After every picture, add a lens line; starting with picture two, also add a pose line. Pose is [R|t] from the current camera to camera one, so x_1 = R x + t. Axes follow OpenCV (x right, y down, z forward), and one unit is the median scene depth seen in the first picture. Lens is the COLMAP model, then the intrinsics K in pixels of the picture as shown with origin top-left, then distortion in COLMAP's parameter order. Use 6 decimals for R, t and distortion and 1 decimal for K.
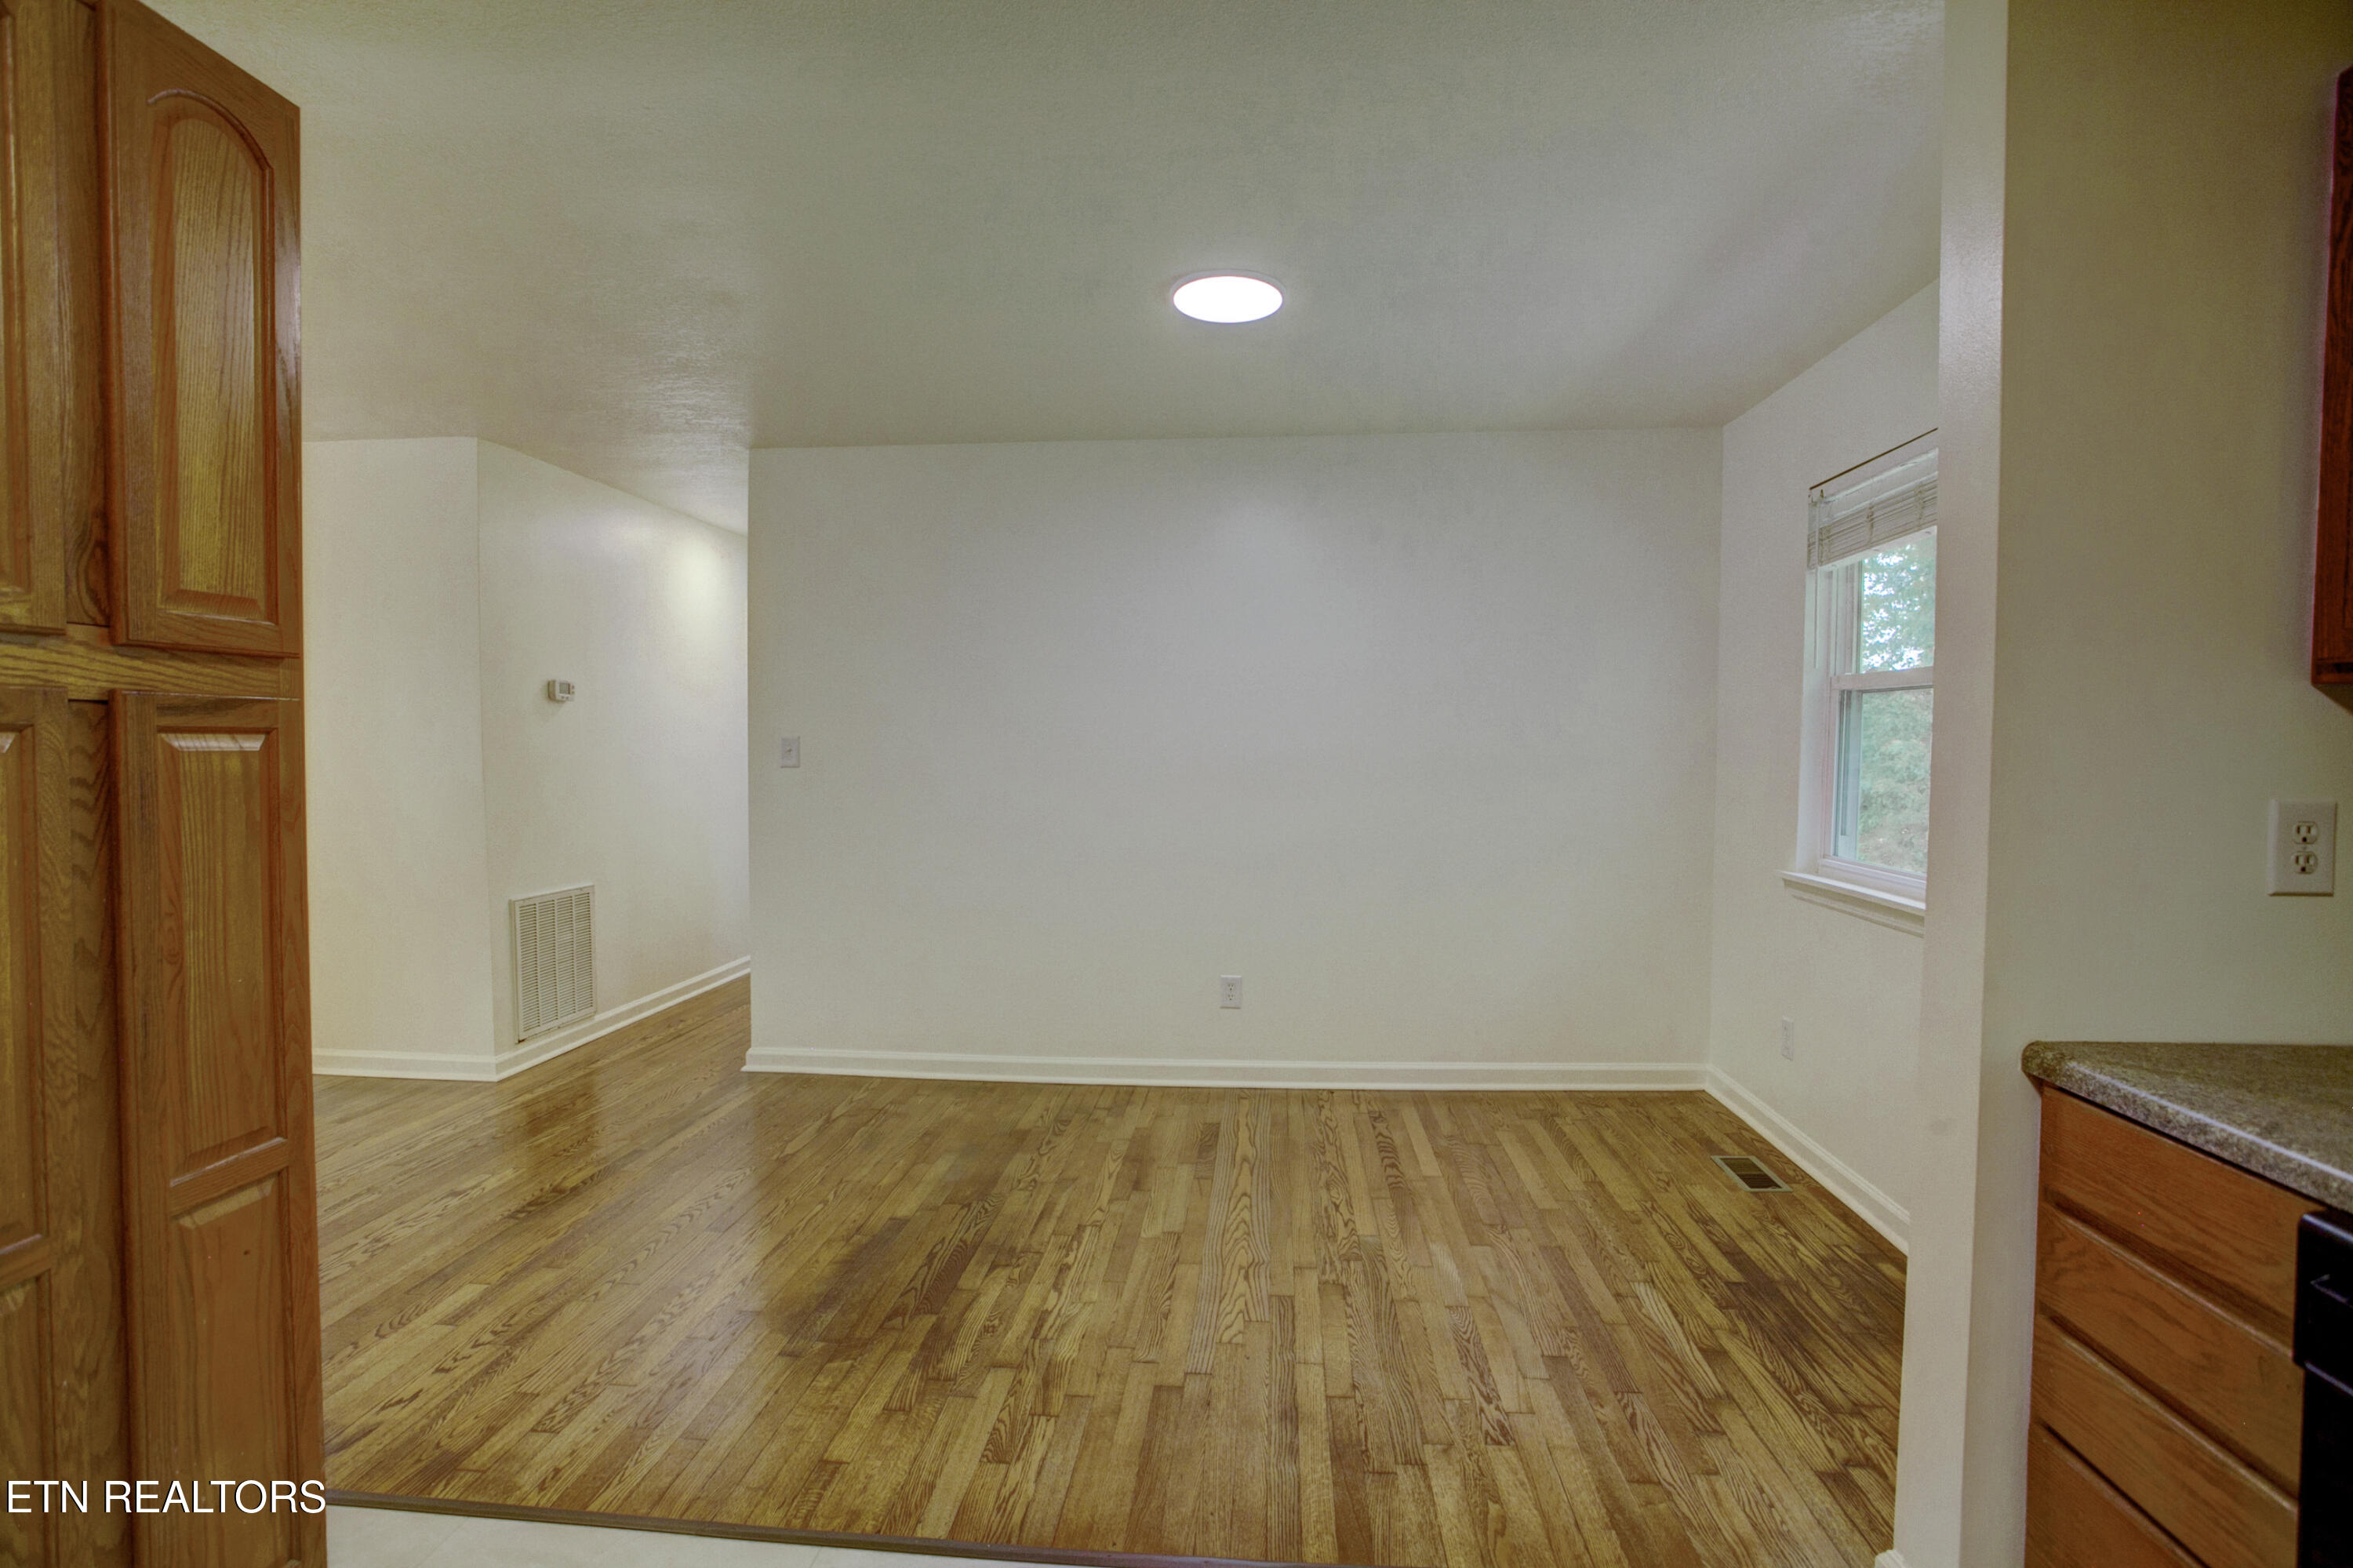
lens RADIAL K [[1212.4, 0, 1174.7], [0, 1212.4, 790.1], [0, 0, 1]] dist [-0.066823, 0.035504]
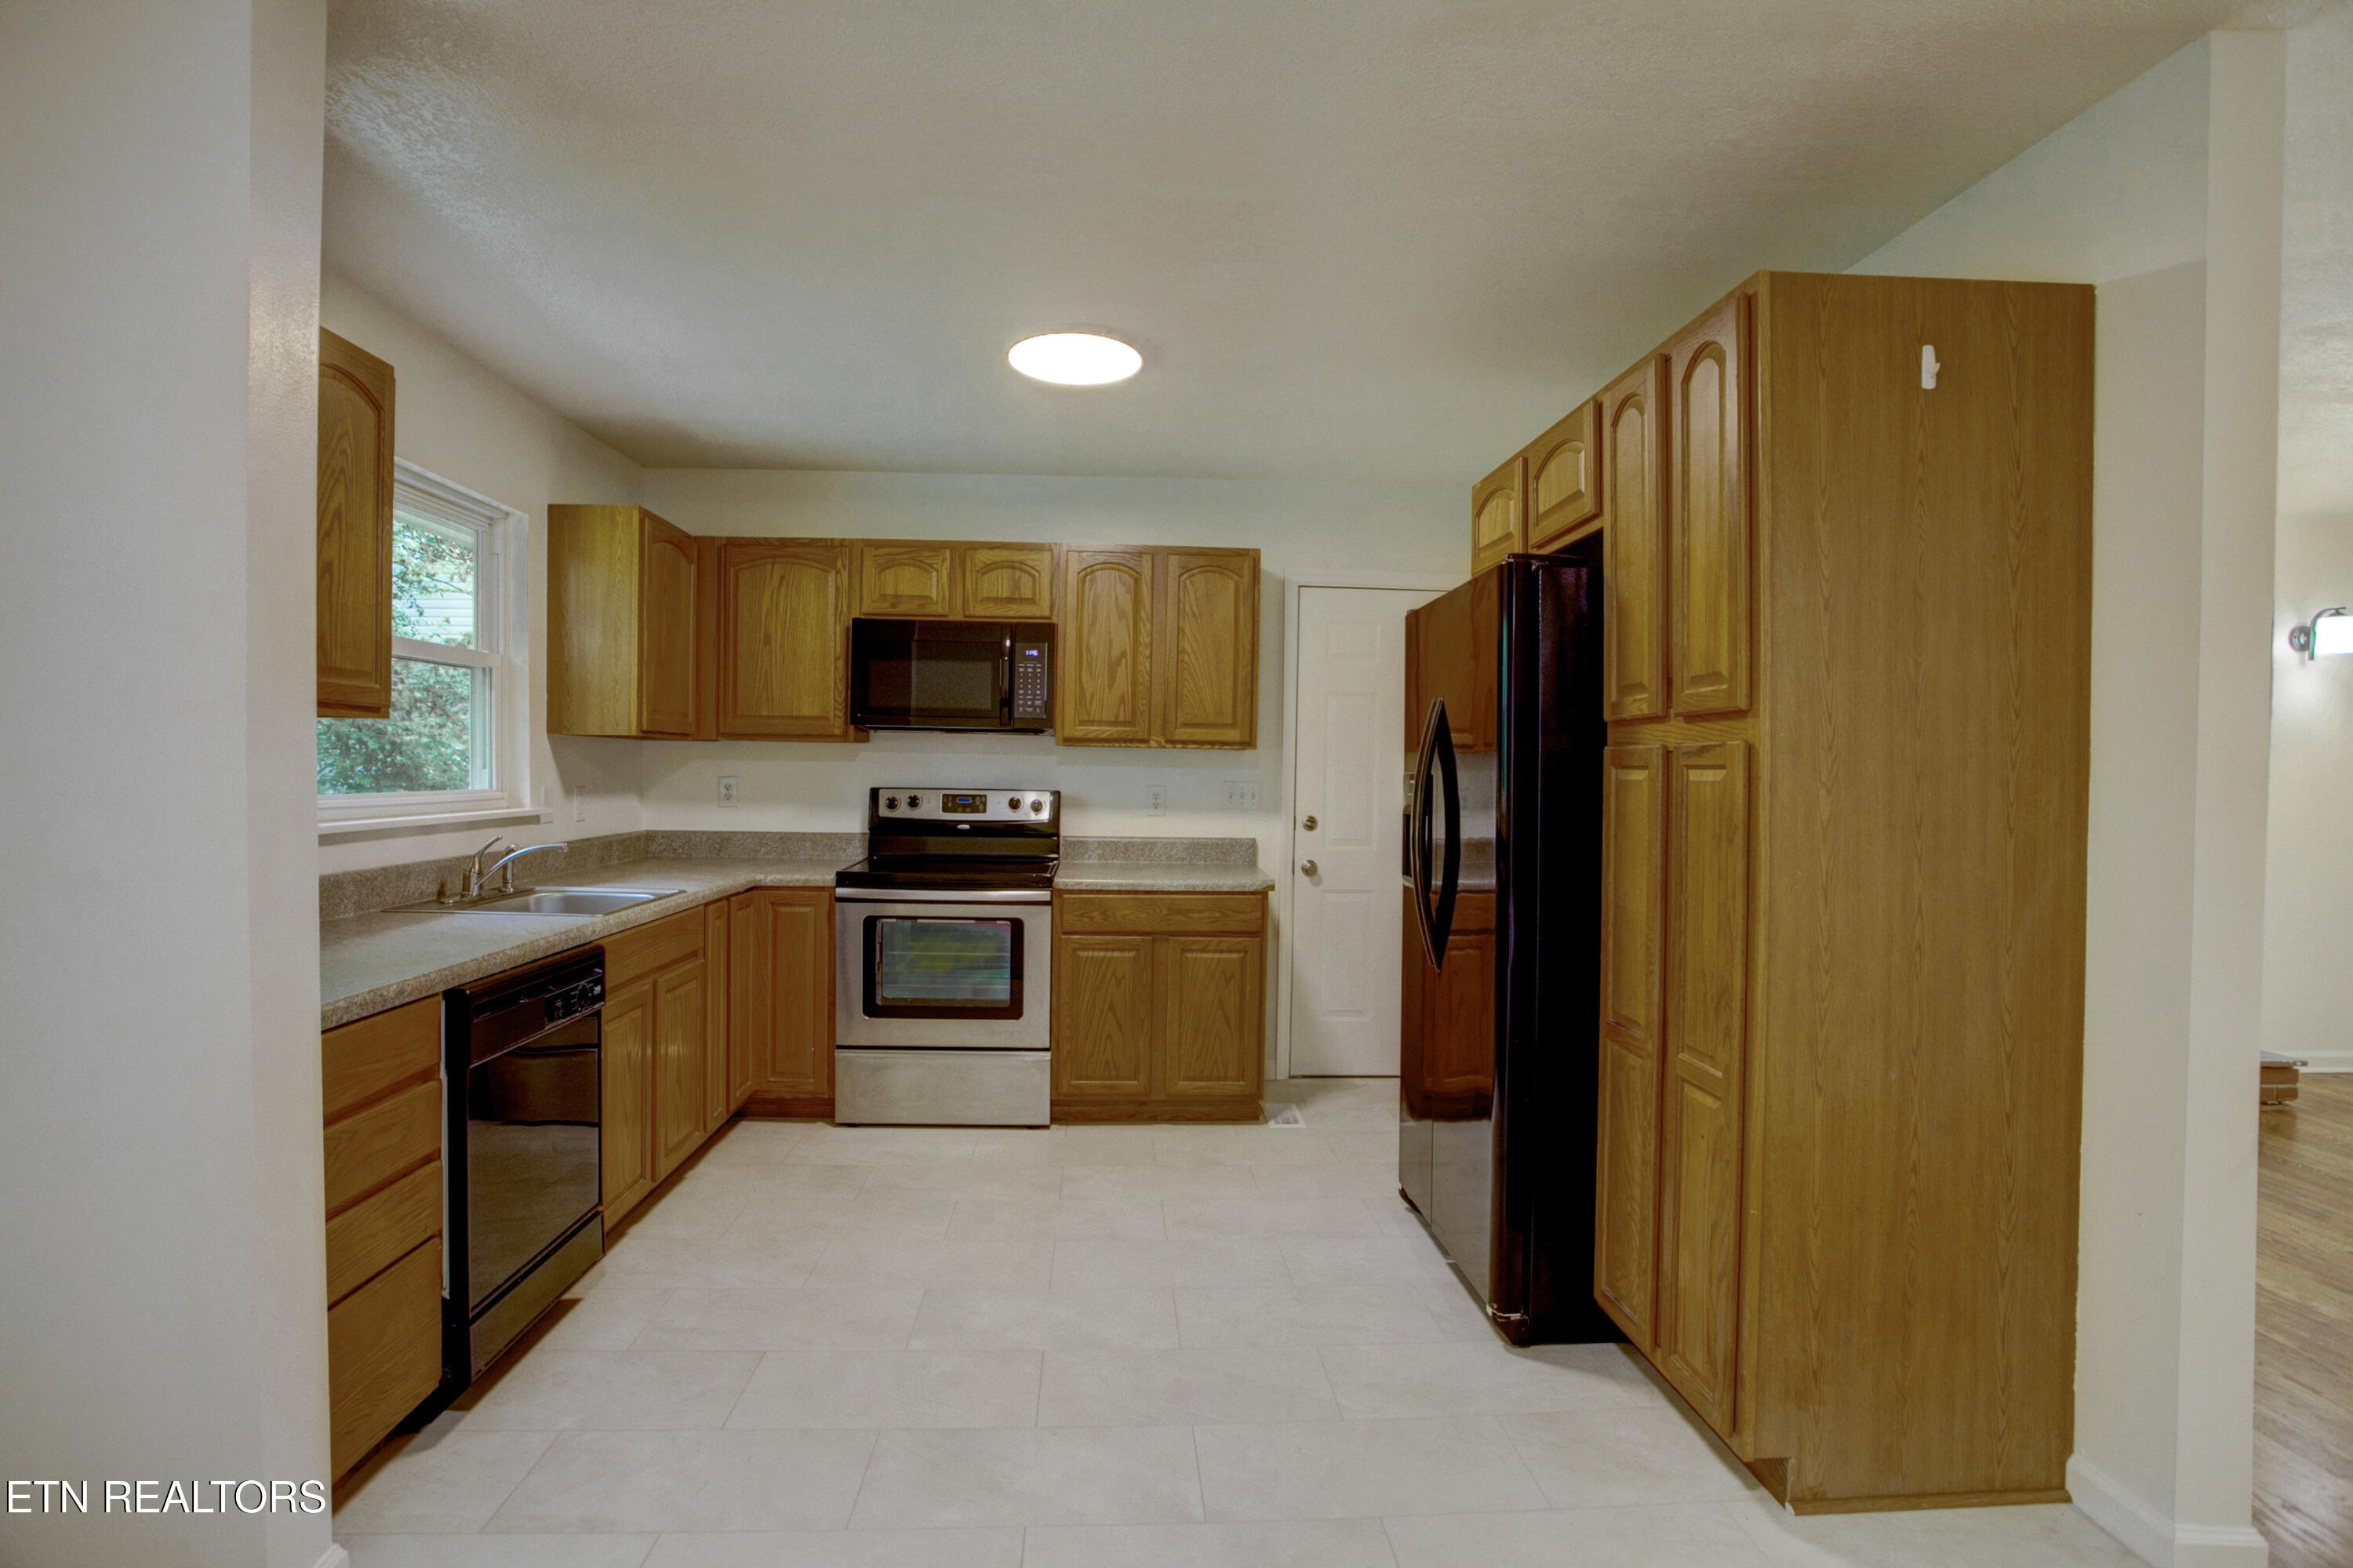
lens RADIAL K [[1212.4, 0, 1174.7], [0, 1212.4, 790.1], [0, 0, 1]] dist [-0.066823, 0.035504]
pose [[-0.988408, -0.013442, -0.151225, 0.060843], [-0.021484, 0.998433, 0.051668, -0.089065], [0.150293, 0.054318, -0.987148, 2.496744]]
